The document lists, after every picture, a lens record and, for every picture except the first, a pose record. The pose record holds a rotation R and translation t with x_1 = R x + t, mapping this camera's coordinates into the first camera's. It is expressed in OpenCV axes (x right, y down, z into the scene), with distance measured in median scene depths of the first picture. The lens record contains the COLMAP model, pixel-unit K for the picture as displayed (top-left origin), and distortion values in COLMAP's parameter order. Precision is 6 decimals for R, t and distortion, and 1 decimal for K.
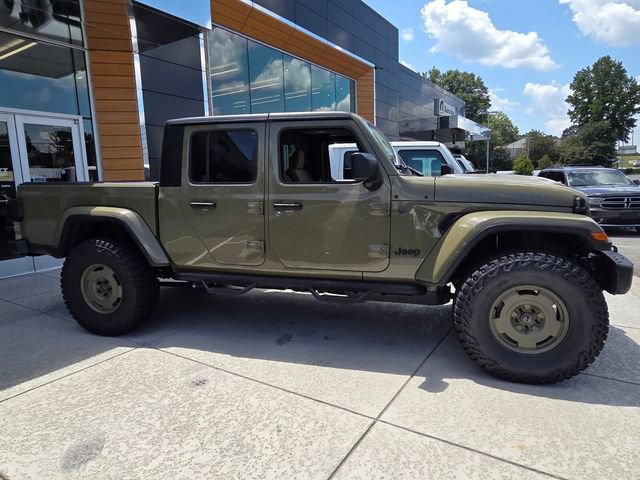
lens RADIAL K [[407.6, 0, 323.3], [0, 407.6, 244.1], [0, 0, 1]] dist [-0.001007, 0.001338]
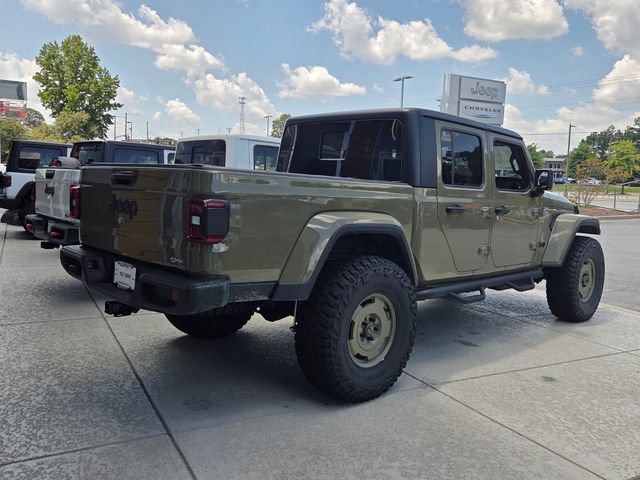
lens RADIAL K [[551.0, 0, 321.7], [0, 551.0, 234.4], [0, 0, 1]] dist [0.059610, -0.029514]
pose [[0.480023, -0.037918, 0.876436, -1.427201], [0.087821, 0.996124, -0.005003, -0.055792], [-0.872849, 0.079371, 0.481492, 0.622018]]
